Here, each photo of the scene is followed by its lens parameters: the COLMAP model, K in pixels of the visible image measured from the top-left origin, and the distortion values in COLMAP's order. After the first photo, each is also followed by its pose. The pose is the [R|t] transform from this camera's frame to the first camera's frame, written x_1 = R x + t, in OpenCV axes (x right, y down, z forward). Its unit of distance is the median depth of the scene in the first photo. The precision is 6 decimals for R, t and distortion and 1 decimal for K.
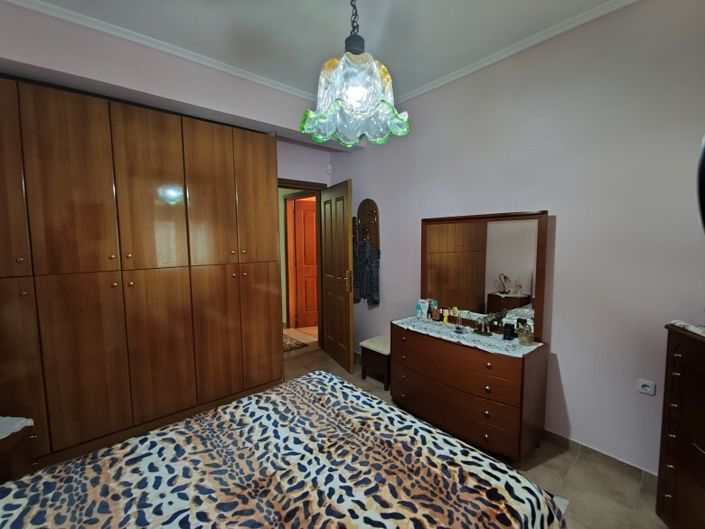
lens RADIAL K [[306.7, 0, 352.5], [0, 306.7, 264.5], [0, 0, 1]] dist [-0.000193, 0.000143]
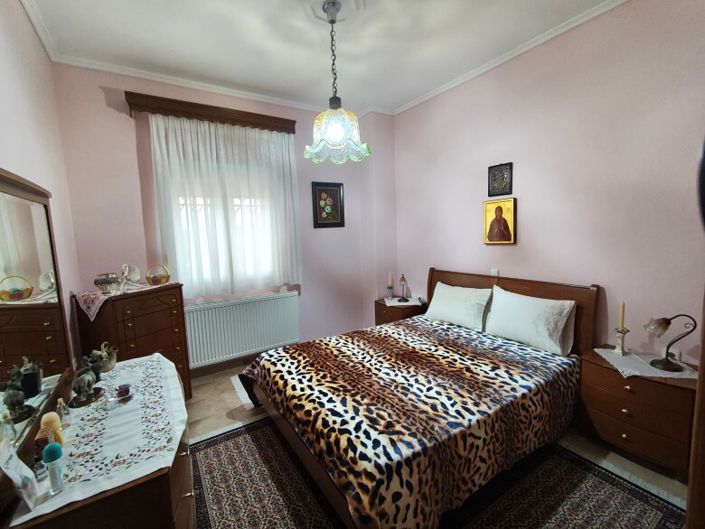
lens RADIAL K [[306.7, 0, 352.5], [0, 306.7, 264.5], [0, 0, 1]] dist [-0.000193, 0.000143]
pose [[-0.990926, 0.029031, 0.131232, -0.216001], [0.054369, 0.979524, 0.193845, -0.153627], [-0.122917, 0.199221, -0.972215, 2.183456]]
